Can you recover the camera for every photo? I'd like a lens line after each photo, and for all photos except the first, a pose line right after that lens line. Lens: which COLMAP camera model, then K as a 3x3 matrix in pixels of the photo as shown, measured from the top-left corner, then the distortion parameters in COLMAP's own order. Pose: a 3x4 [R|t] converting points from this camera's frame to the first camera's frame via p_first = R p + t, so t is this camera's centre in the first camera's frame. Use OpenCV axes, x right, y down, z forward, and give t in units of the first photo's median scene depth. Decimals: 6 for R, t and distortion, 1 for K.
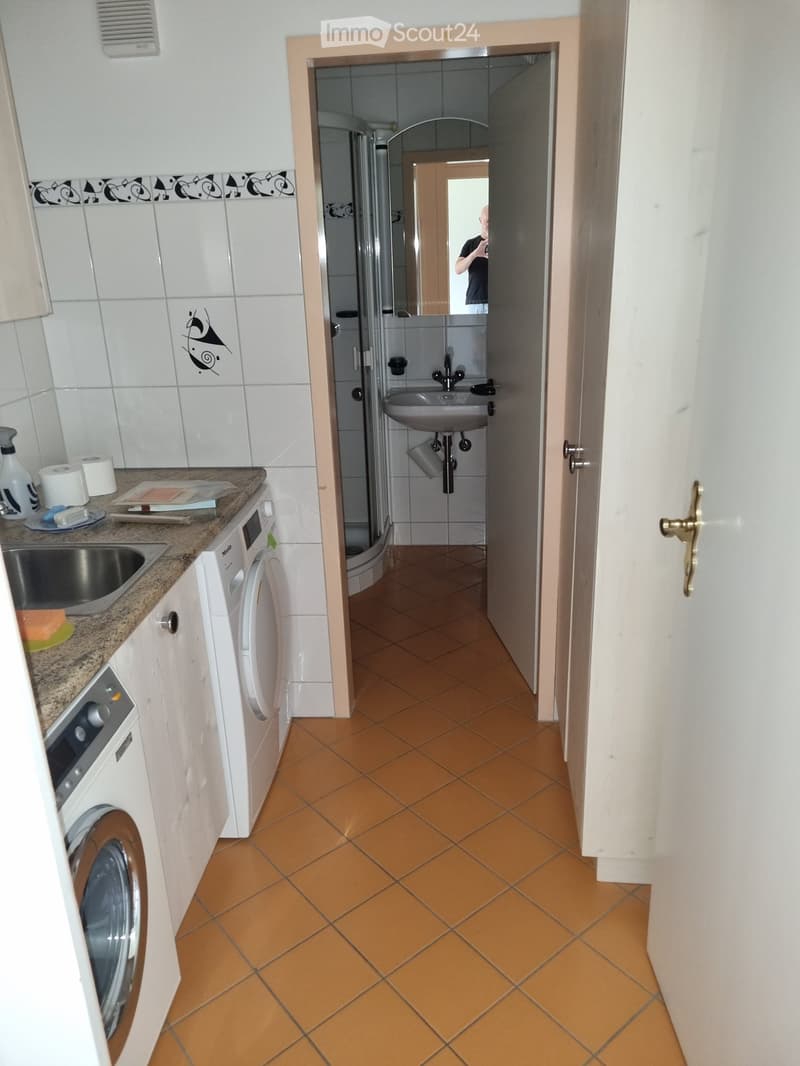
lens RADIAL K [[803.4, 0, 397.8], [0, 803.4, 535.6], [0, 0, 1]] dist [0.055760, -0.024060]
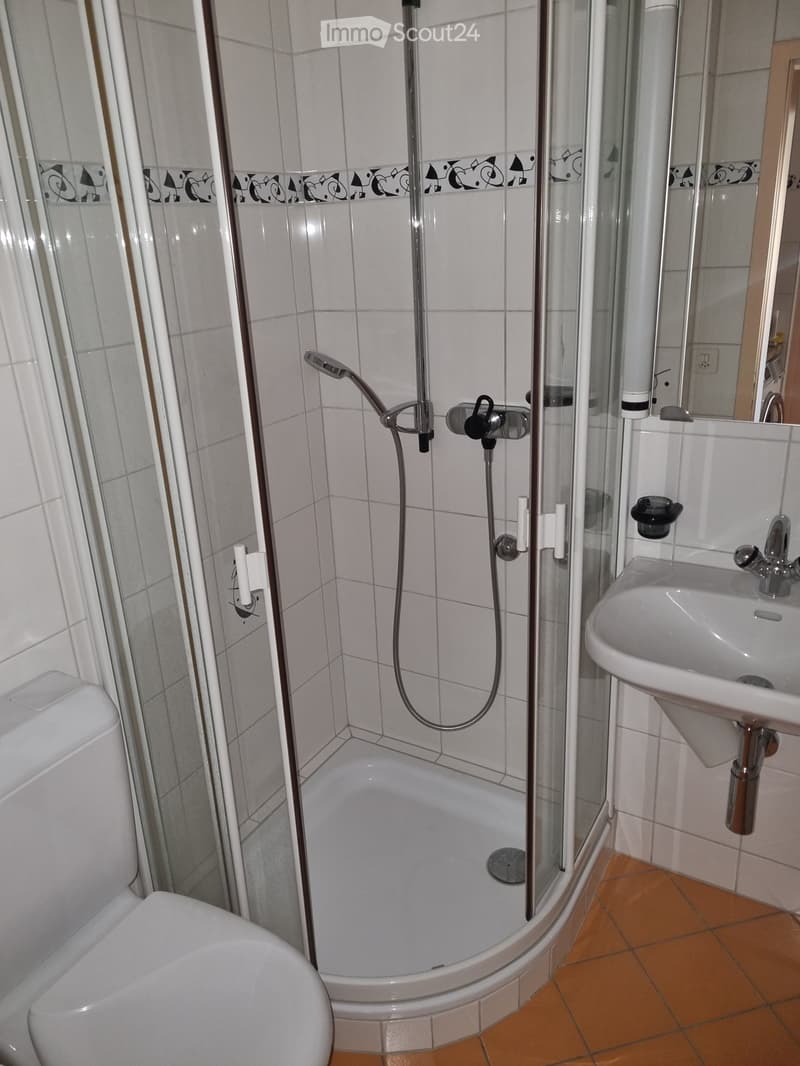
lens RADIAL K [[803.4, 0, 401.2], [0, 803.4, 532.2], [0, 0, 1]] dist [0.055760, -0.024060]
pose [[0.906892, 0.145780, -0.395341, 0.089572], [-0.132773, 0.989315, 0.060231, -0.382265], [0.399897, -0.002133, 0.916558, 0.982064]]
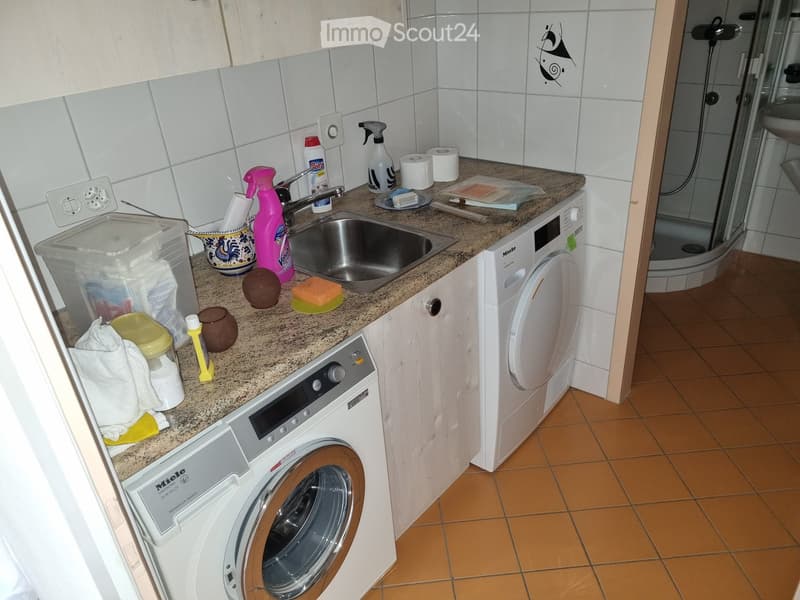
lens RADIAL K [[602.9, 0, 398.9], [0, 602.9, 301.1], [0, 0, 1]] dist [0.055760, -0.024060]
pose [[0.817855, 0.259249, -0.513714, 0.112259], [-0.157147, 0.959450, 0.234008, -0.082859], [0.553550, -0.110656, 0.825432, 0.163929]]
